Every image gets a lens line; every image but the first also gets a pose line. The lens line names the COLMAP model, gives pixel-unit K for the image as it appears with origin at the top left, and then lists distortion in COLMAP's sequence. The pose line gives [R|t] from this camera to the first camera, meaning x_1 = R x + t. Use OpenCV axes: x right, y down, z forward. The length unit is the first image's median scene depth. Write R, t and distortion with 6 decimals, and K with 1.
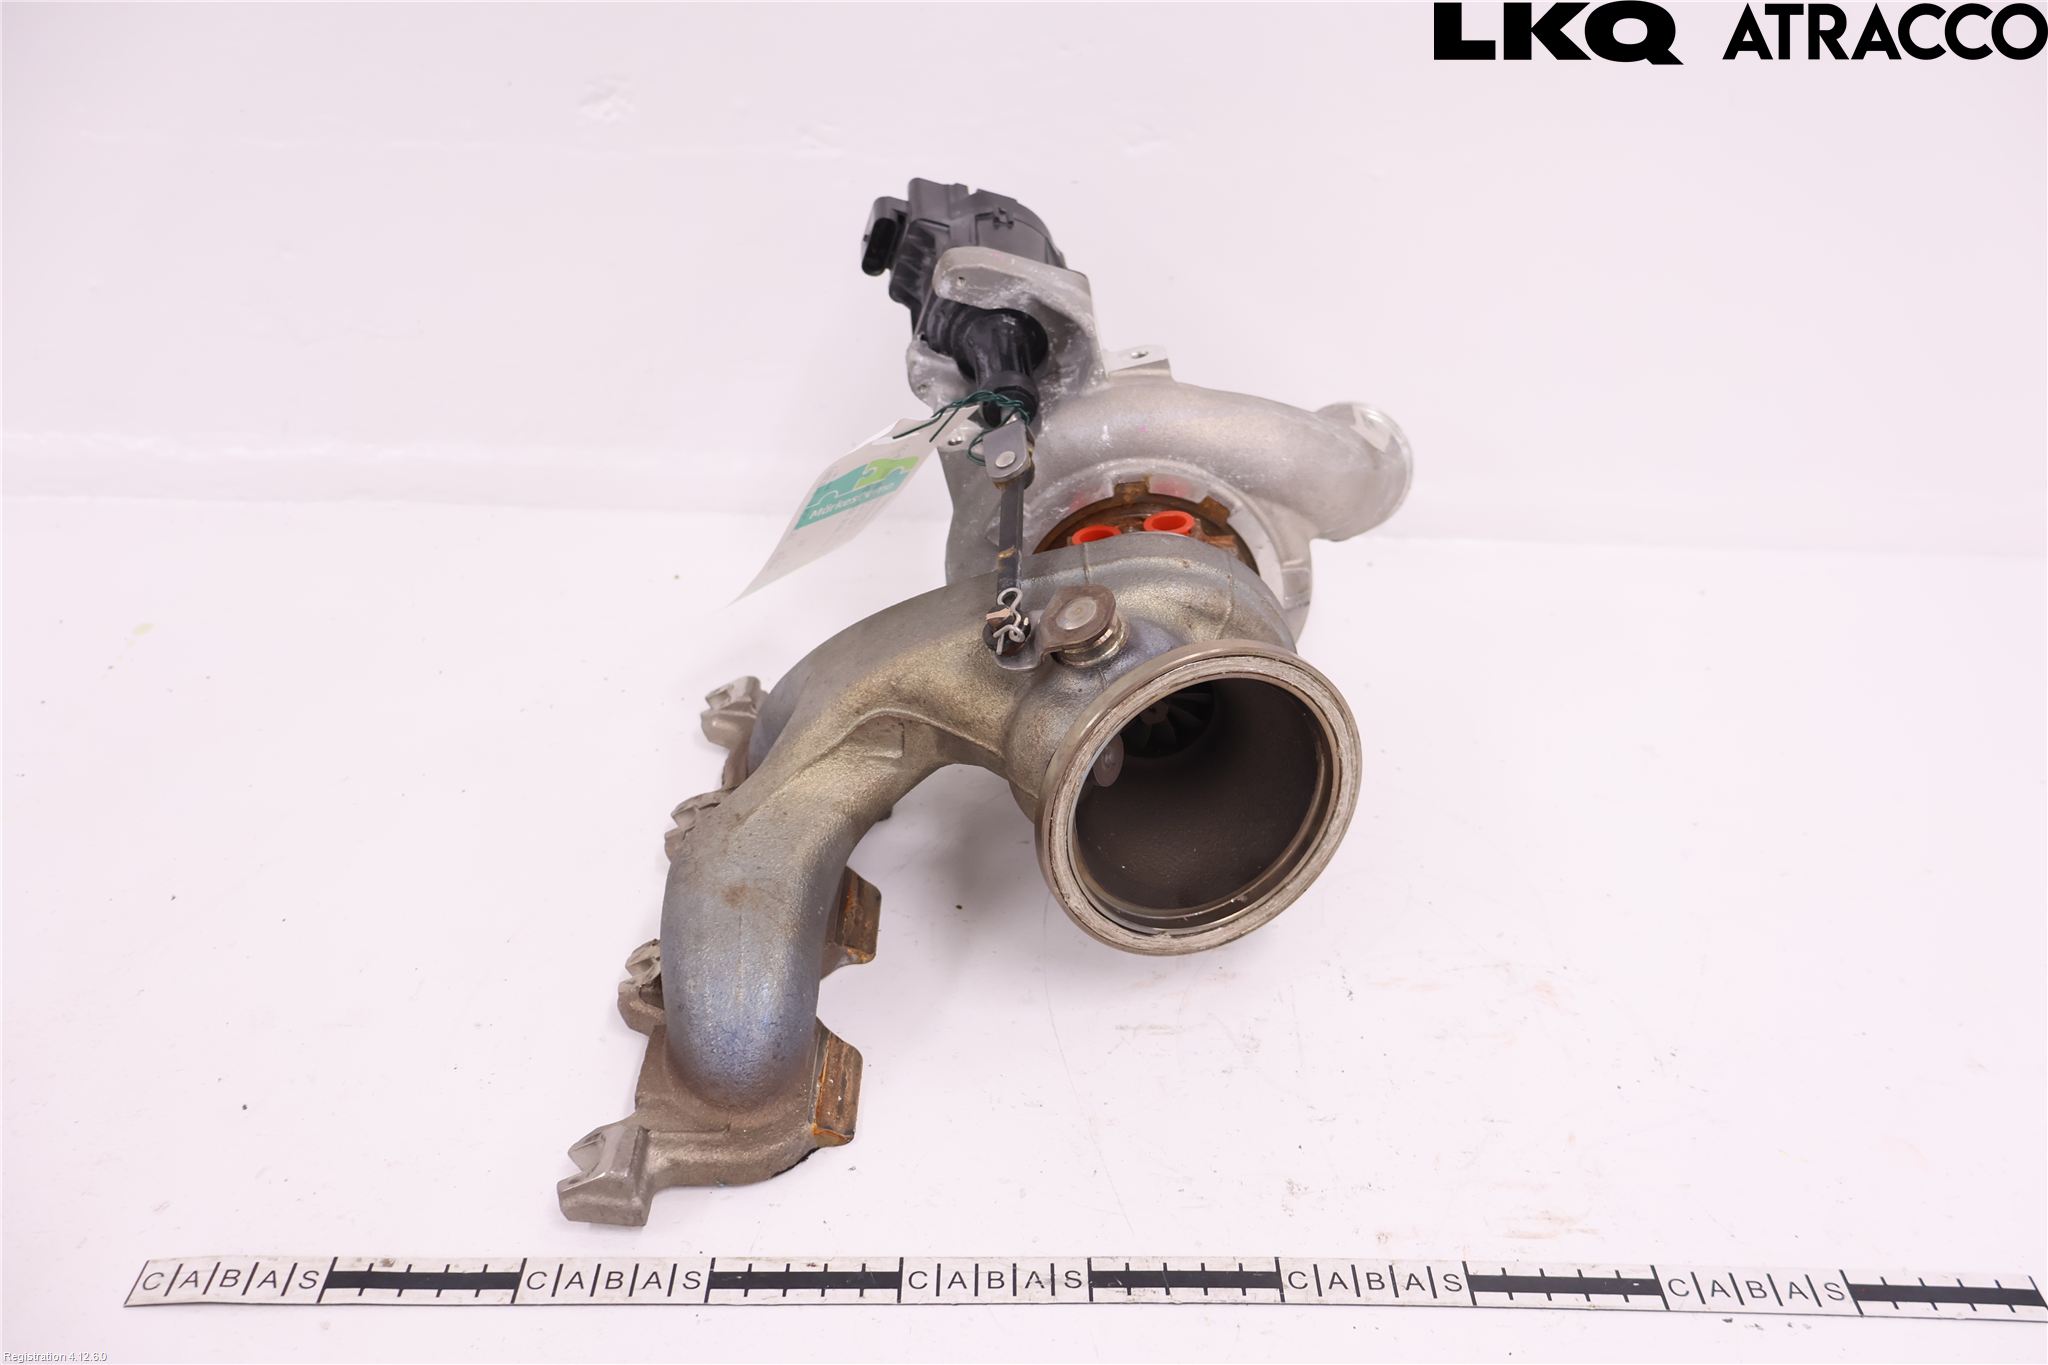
lens RADIAL K [[1804.6, 0, 1024.0], [0, 1804.6, 682.5], [0, 0, 1]] dist [-0.007984, -0.005421]
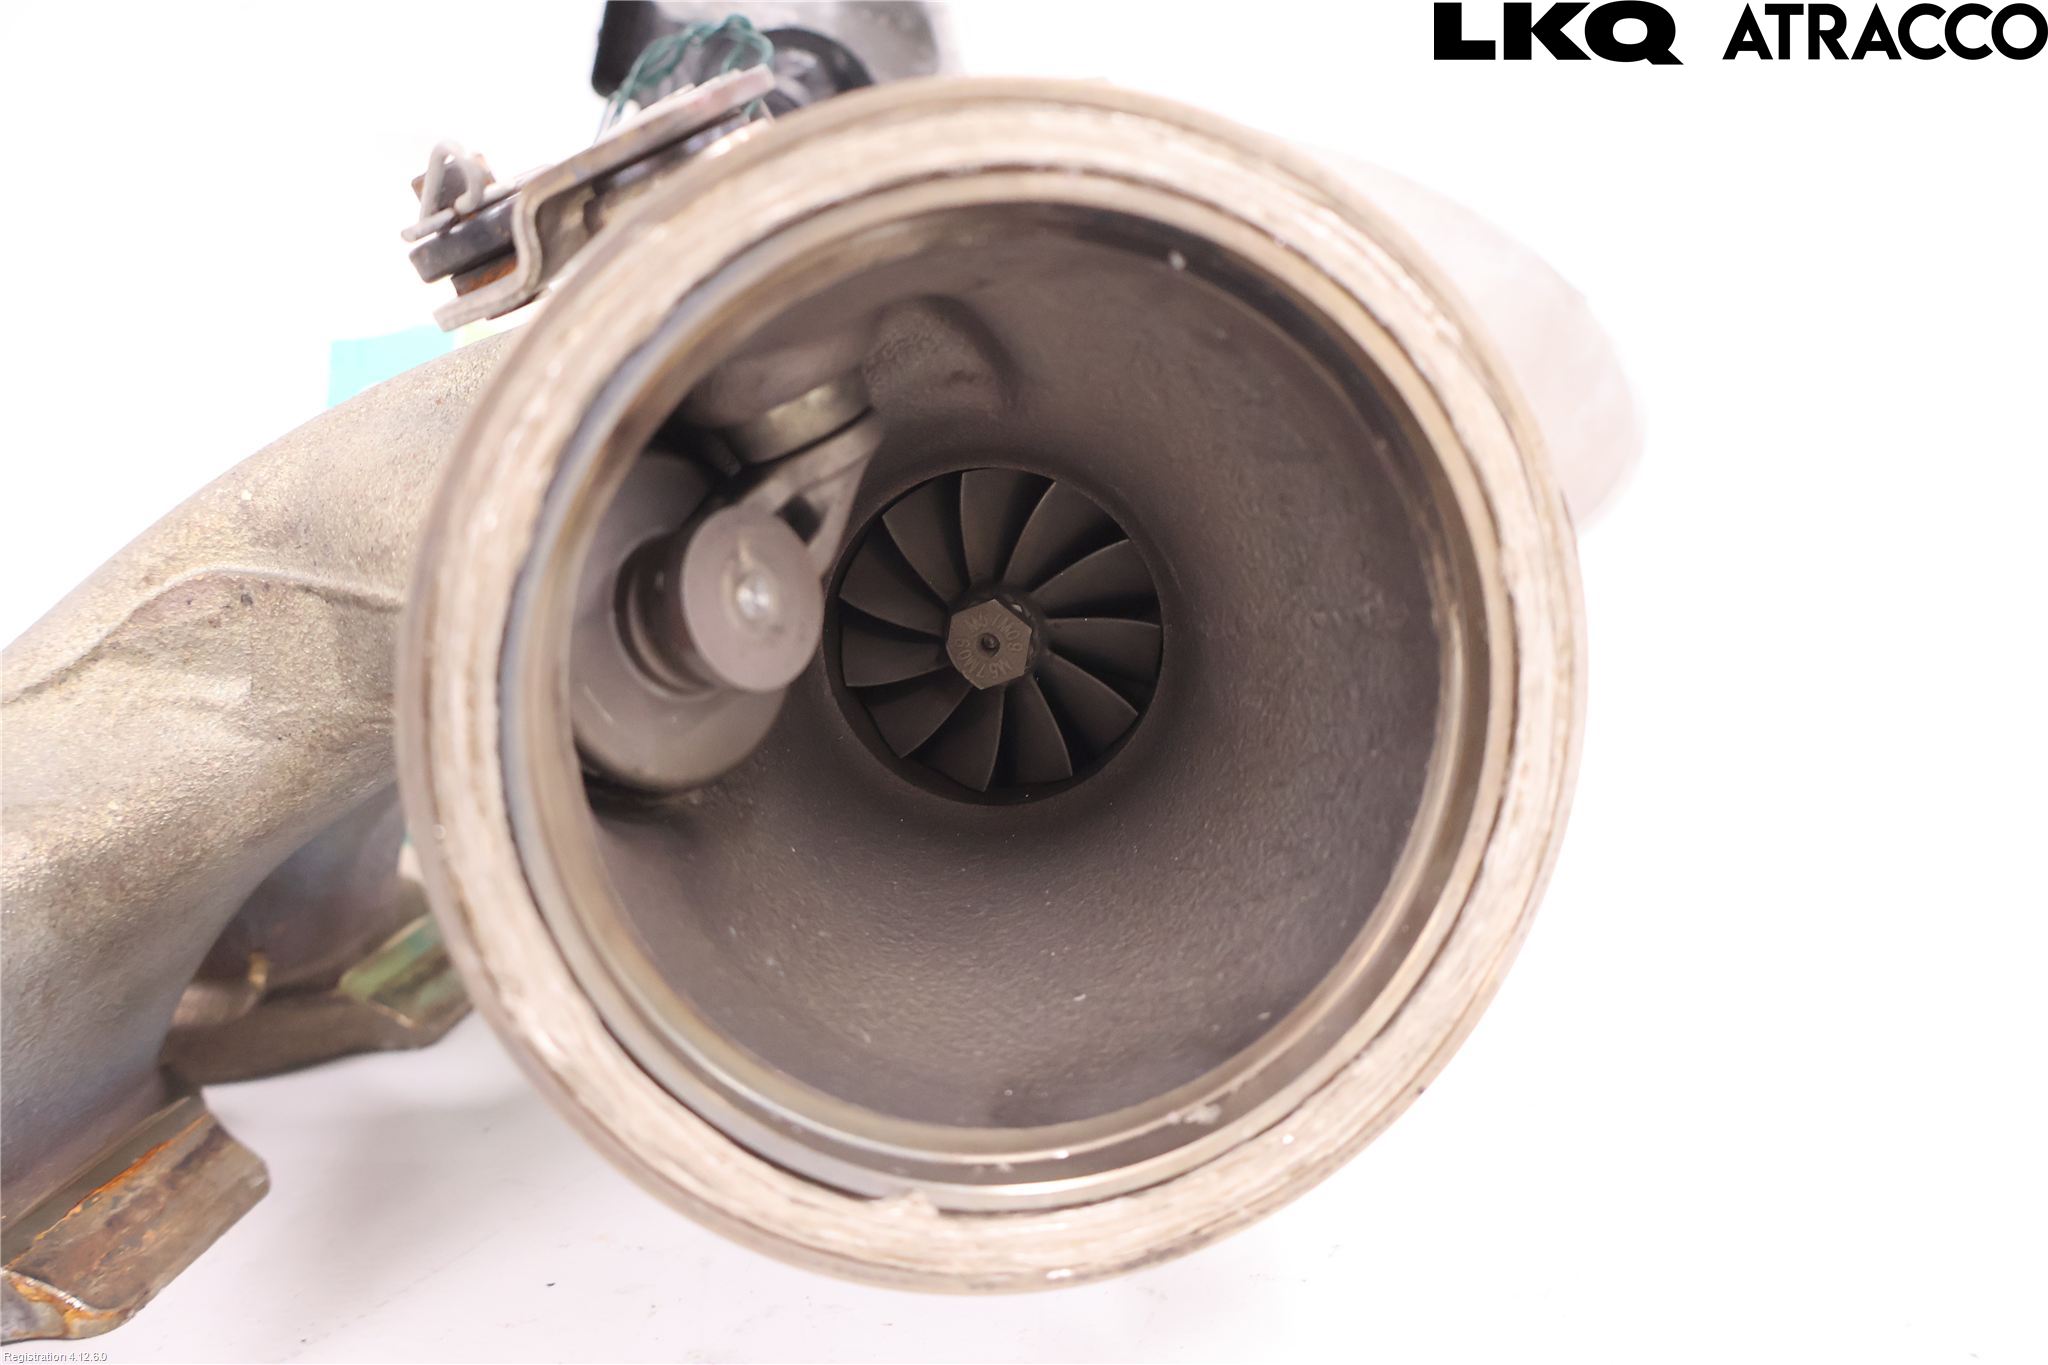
lens RADIAL K [[1804.6, 0, 1024.0], [0, 1804.6, 682.5], [0, 0, 1]] dist [-0.007984, -0.005421]
pose [[0.995445, 0.003463, -0.095272, 0.120859], [-0.036381, 0.937512, -0.346047, 0.159169], [0.088120, 0.347937, 0.933367, 0.703711]]
